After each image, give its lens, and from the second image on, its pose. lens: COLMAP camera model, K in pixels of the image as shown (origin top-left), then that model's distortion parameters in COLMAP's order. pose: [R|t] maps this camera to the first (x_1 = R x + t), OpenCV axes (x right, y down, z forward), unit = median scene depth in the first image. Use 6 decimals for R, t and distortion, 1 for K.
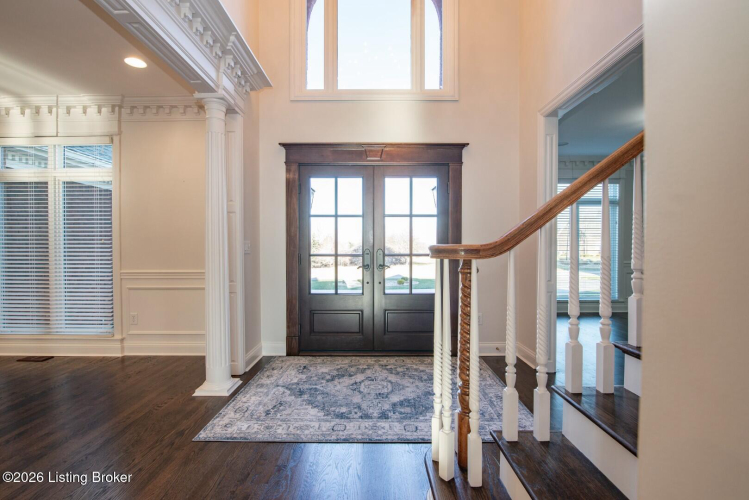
lens RADIAL K [[346.9, 0, 374.1], [0, 346.9, 253.6], [0, 0, 1]] dist [-0.022123, -0.000147]
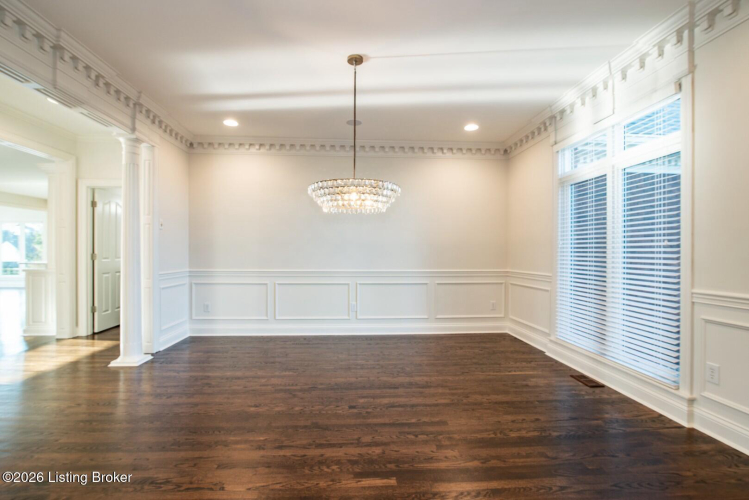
lens RADIAL K [[343.5, 0, 371.4], [0, 343.5, 251.4], [0, 0, 1]] dist [-0.020415, 0.000183]
pose [[0.061688, 0.000434, -0.998095, -0.169262], [-0.027592, 0.999618, -0.001271, -0.002522], [0.997714, 0.027618, 0.061677, 0.389065]]
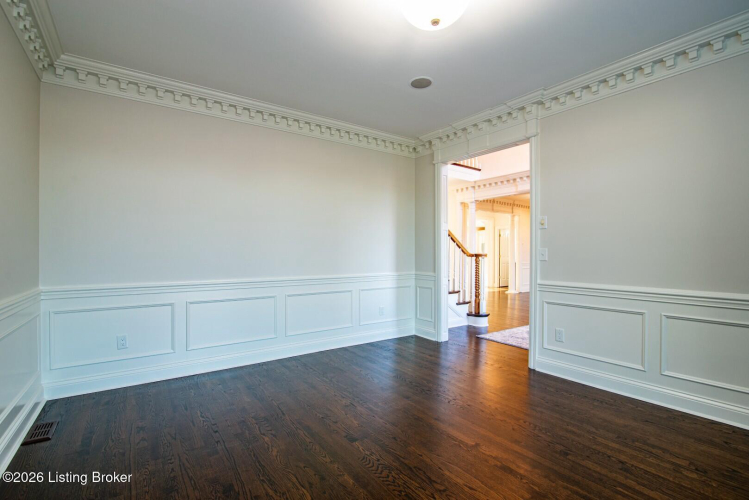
lens RADIAL K [[343.5, 0, 371.4], [0, 343.5, 251.4], [0, 0, 1]] dist [-0.020415, 0.000183]
pose [[-0.818672, -0.005558, -0.574235, 1.365301], [-0.017575, 0.999727, 0.015380, -0.029149], [0.573993, 0.022683, -0.818546, 1.391035]]
